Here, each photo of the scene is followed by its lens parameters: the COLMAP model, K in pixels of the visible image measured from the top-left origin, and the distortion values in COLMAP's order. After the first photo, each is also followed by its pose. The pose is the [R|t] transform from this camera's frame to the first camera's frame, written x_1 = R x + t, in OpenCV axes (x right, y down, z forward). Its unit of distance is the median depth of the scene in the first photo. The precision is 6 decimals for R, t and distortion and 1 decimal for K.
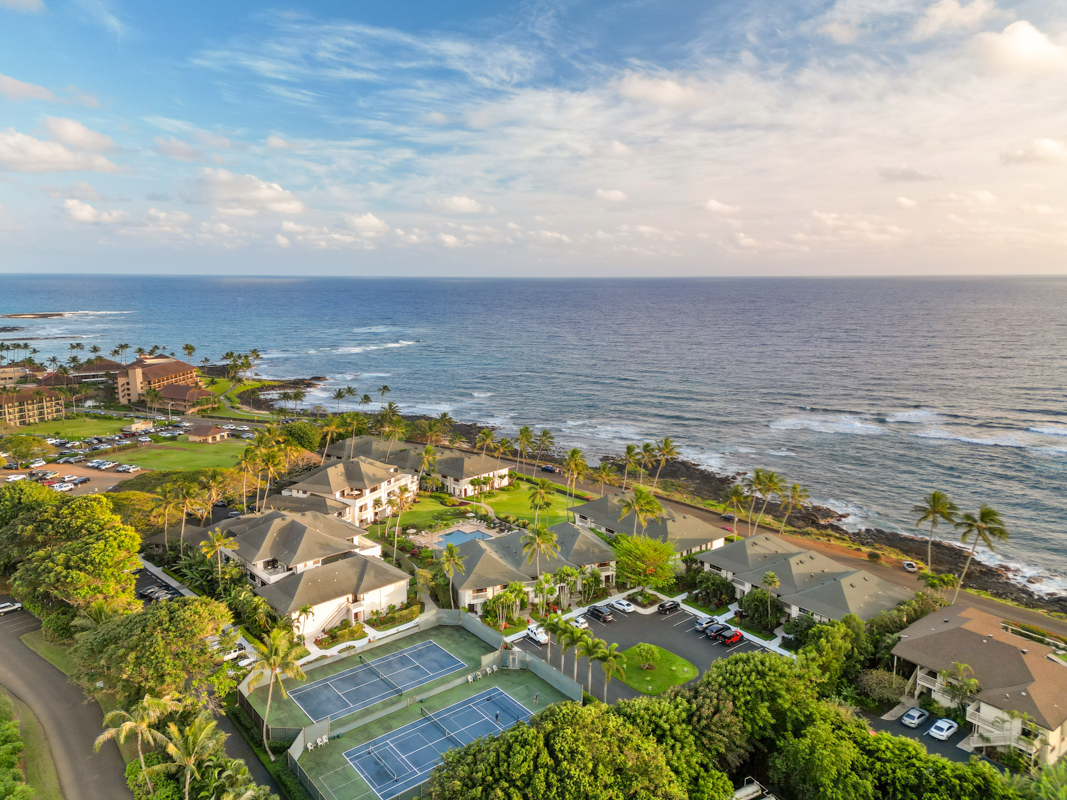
lens RADIAL K [[734.0, 0, 533.5], [0, 734.0, 400.0], [0, 0, 1]] dist [0.076133, -0.058142]
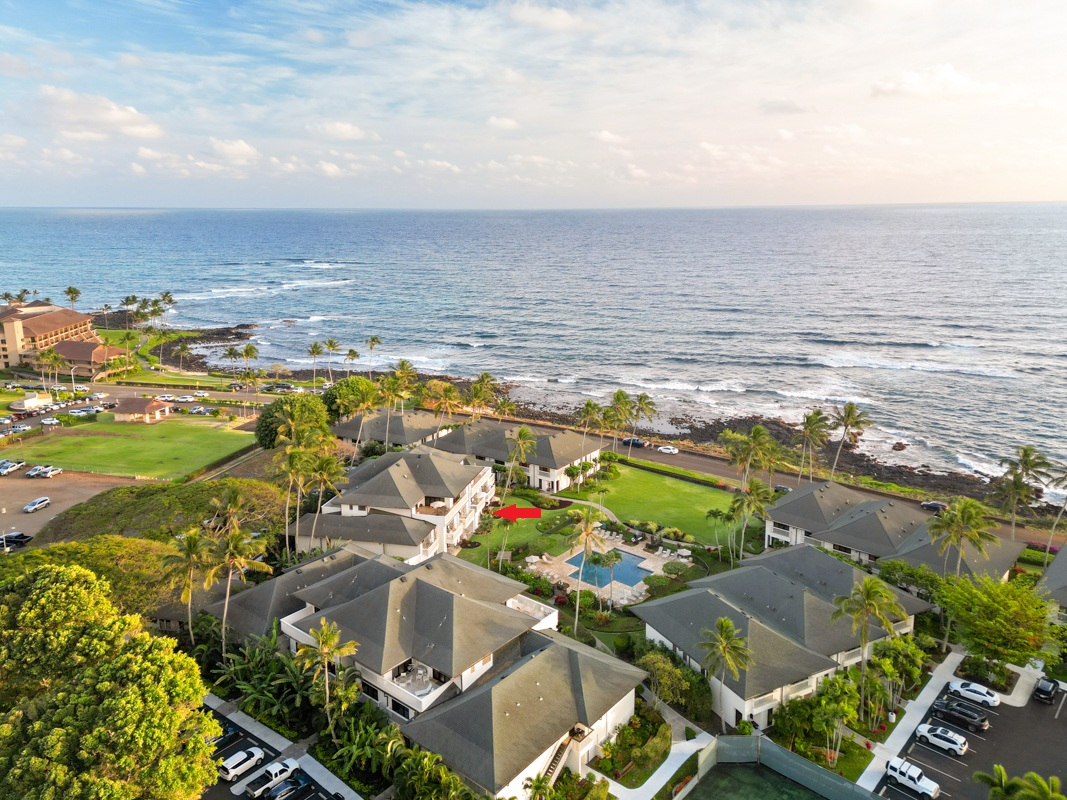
lens RADIAL K [[760.2, 0, 531.4], [0, 760.2, 349.3], [0, 0, 1]] dist [0.088338, -0.062727]
pose [[0.990190, -0.030711, 0.136312, -0.101605], [0.028488, 0.999428, 0.018235, -0.011085], [-0.136794, -0.014173, 0.990498, 0.121028]]
